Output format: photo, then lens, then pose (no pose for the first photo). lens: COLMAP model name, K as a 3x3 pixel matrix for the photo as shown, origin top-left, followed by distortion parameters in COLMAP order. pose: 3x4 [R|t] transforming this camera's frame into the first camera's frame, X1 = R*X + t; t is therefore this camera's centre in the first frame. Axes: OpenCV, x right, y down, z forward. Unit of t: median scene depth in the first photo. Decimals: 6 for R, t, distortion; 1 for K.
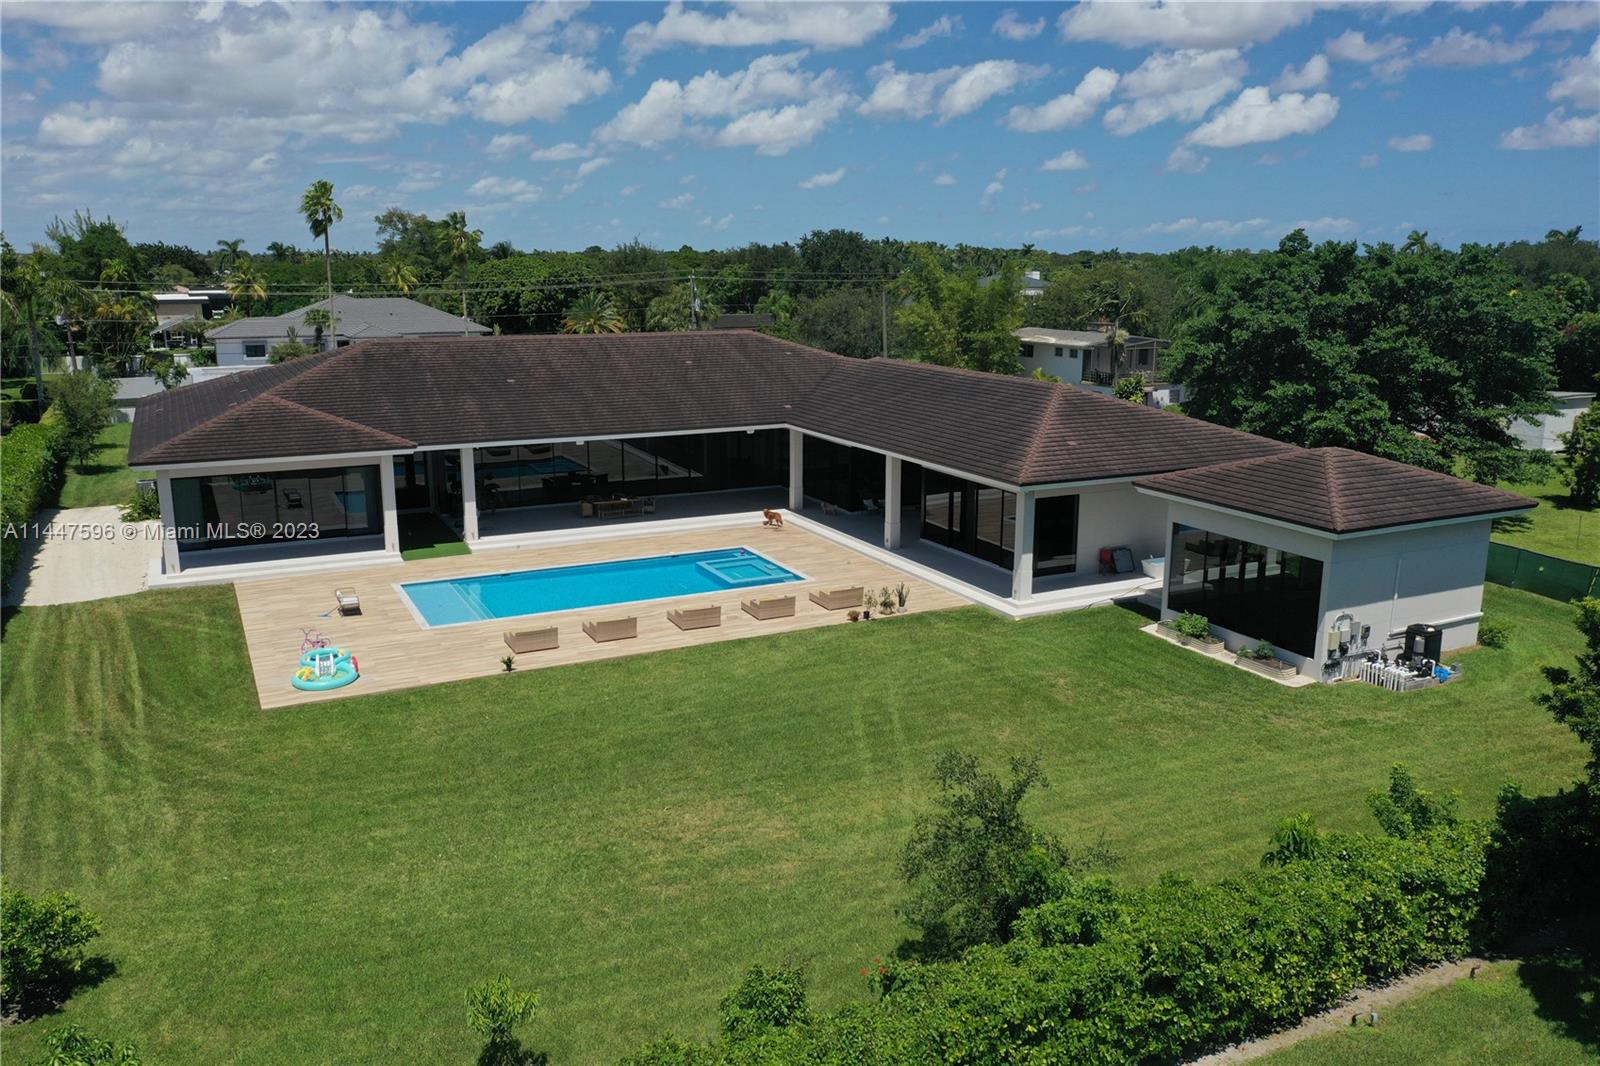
lens RADIAL K [[1239.5, 0, 802.3], [0, 1239.5, 527.9], [0, 0, 1]] dist [-0.013792, -0.007752]
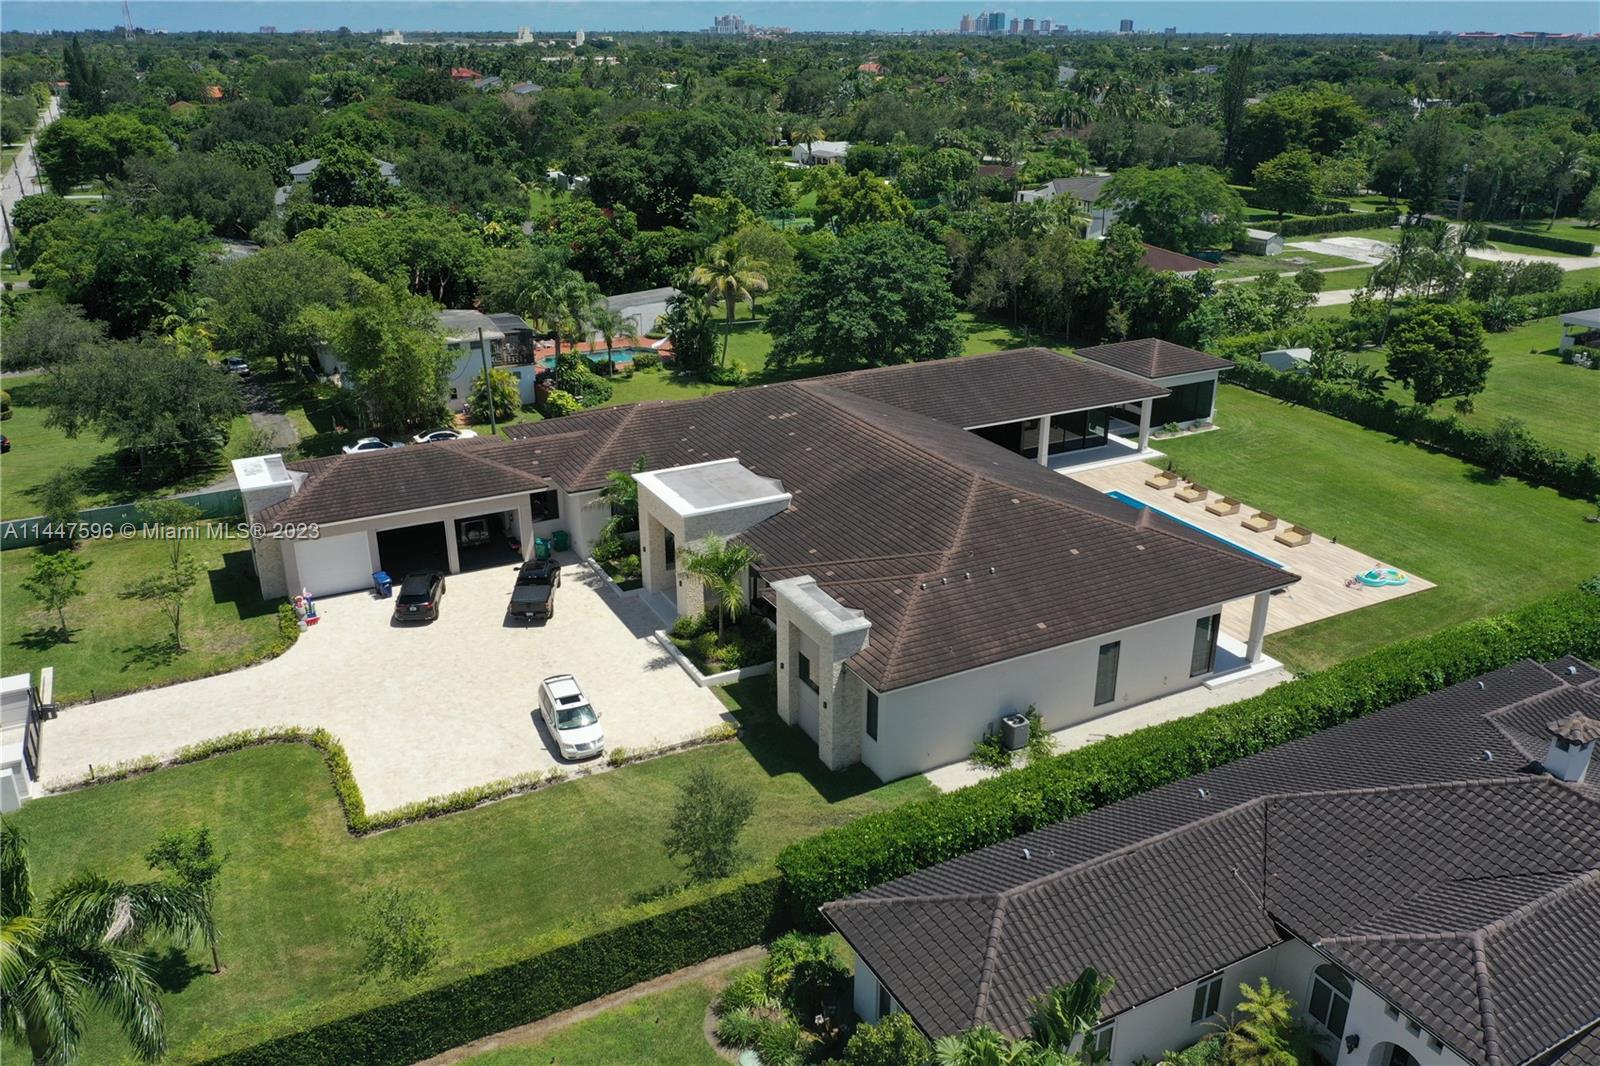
lens RADIAL K [[1239.5, 0, 802.3], [0, 1239.5, 527.9], [0, 0, 1]] dist [-0.013792, -0.007752]
pose [[-0.019367, -0.370423, 0.928661, -1.967297], [0.215667, 0.905421, 0.365651, -0.778310], [-0.976275, 0.207363, 0.062353, 1.645365]]
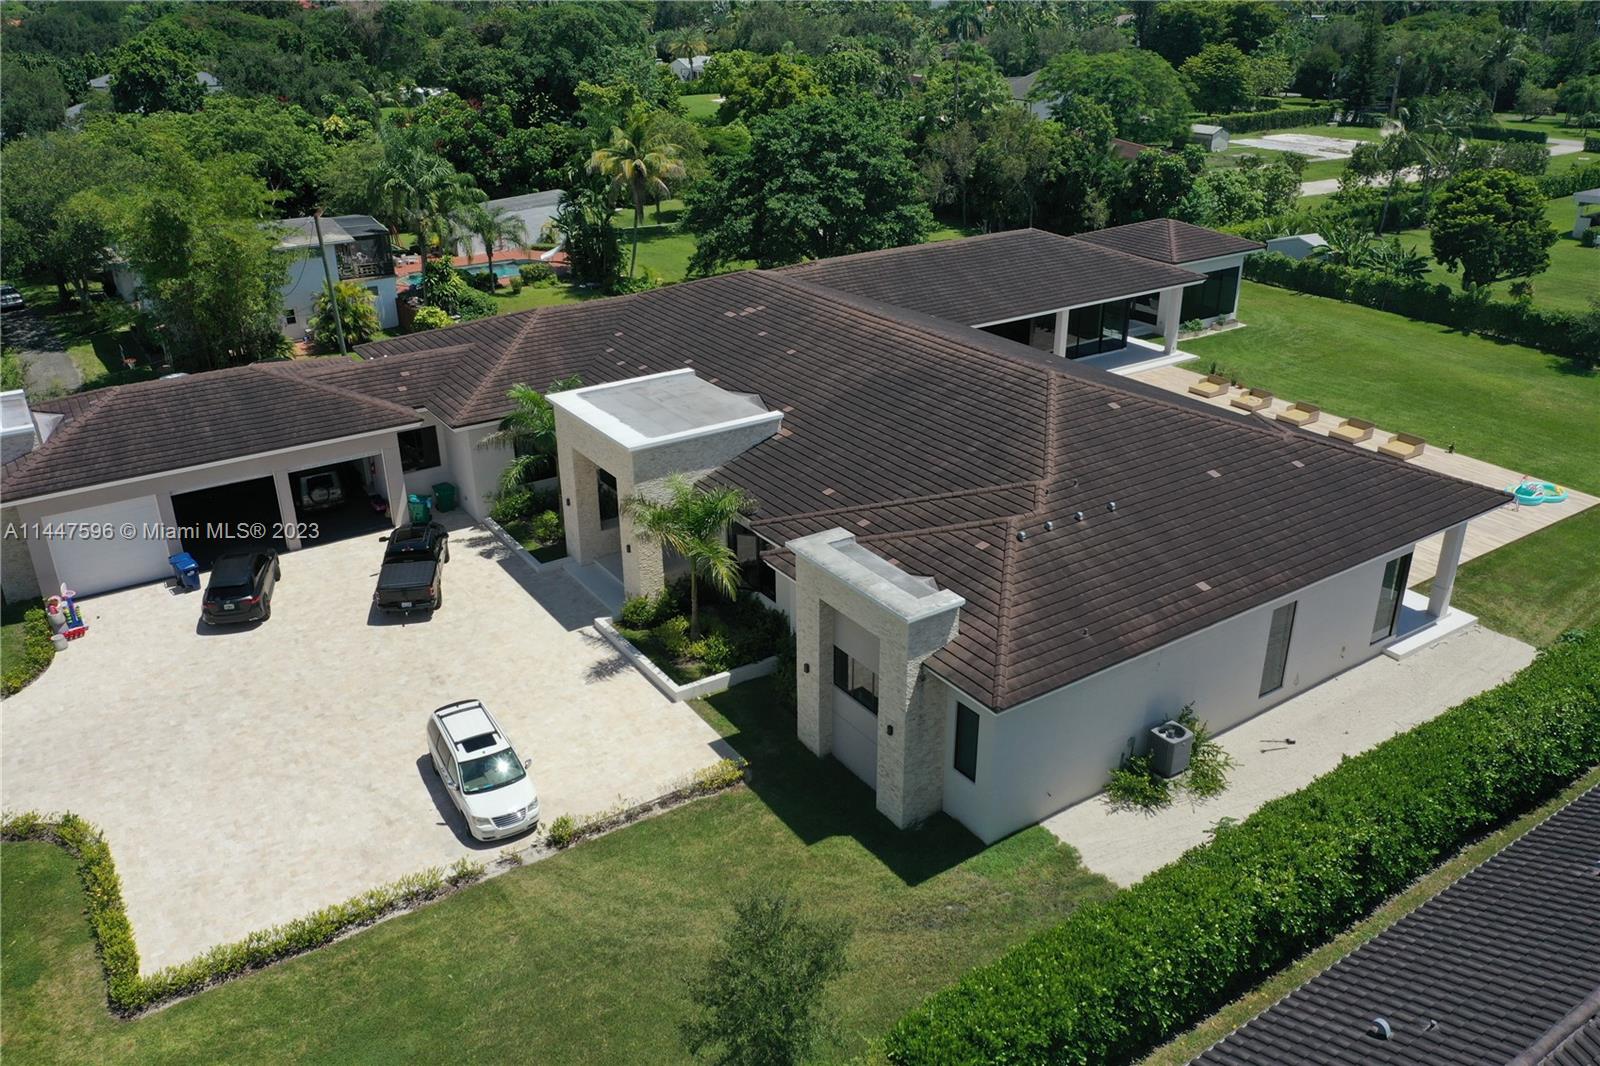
lens RADIAL K [[1239.5, 0, 802.3], [0, 1239.5, 527.9], [0, 0, 1]] dist [-0.013792, -0.007752]
pose [[-0.124650, -0.405020, 0.905771, -1.516402], [0.221298, 0.878547, 0.423300, -0.610903], [-0.967207, 0.253209, -0.019881, 1.780266]]
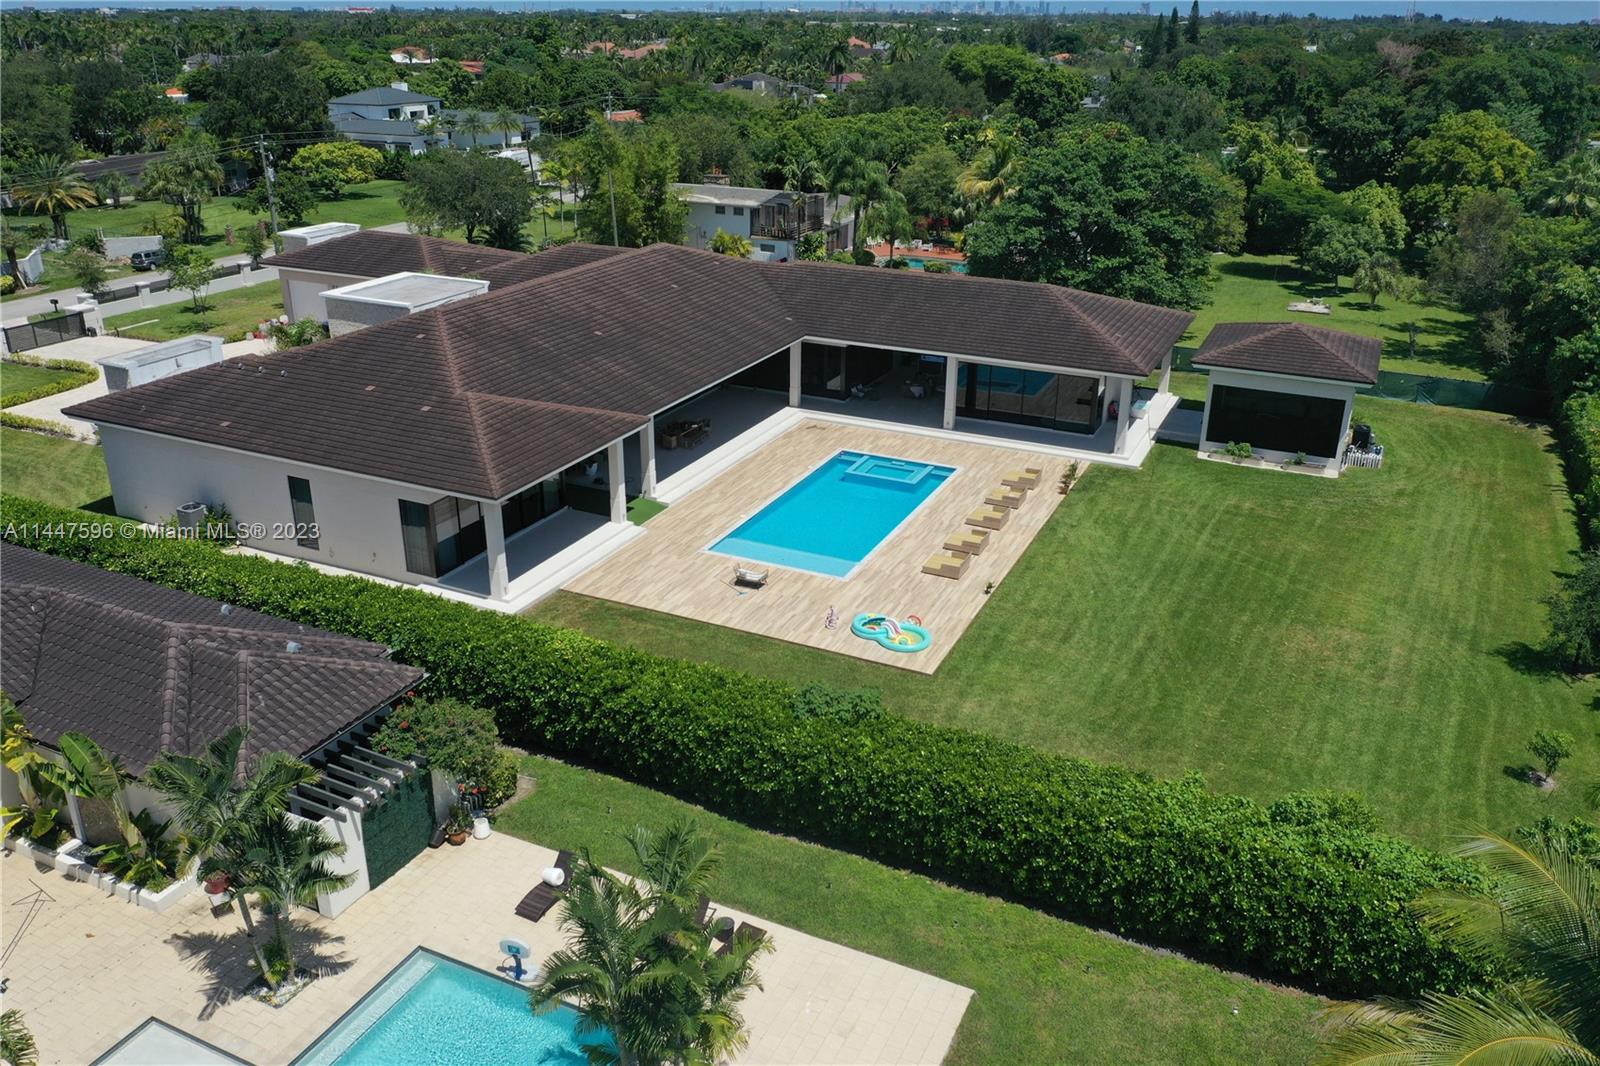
lens RADIAL K [[1239.5, 0, 802.3], [0, 1239.5, 527.9], [0, 0, 1]] dist [-0.013792, -0.007752]
pose [[0.782254, -0.232691, 0.577870, -1.075209], [0.124535, 0.967307, 0.220924, -0.247310], [-0.610385, -0.100854, 0.785658, 0.120228]]
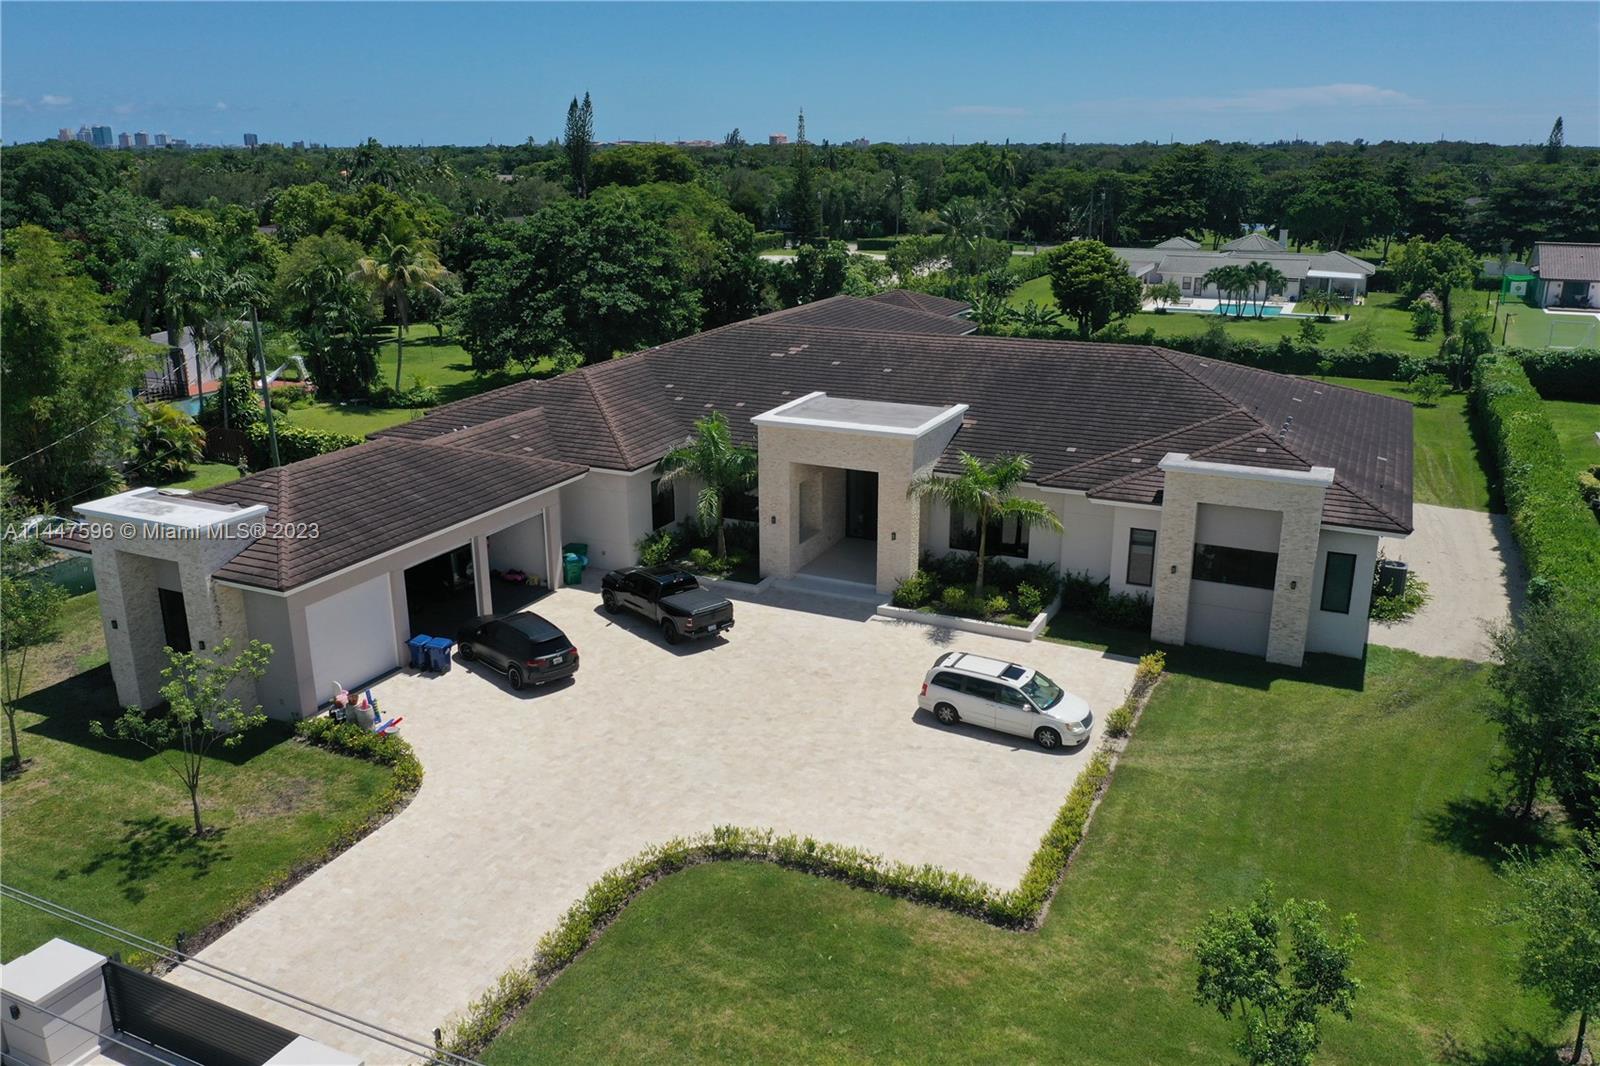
lens RADIAL K [[1239.5, 0, 802.3], [0, 1239.5, 527.9], [0, 0, 1]] dist [-0.013792, -0.007752]
pose [[-0.614465, -0.230742, 0.754448, -1.353689], [0.173207, 0.893490, 0.414337, -0.679412], [-0.769696, 0.385271, -0.509052, 2.575629]]
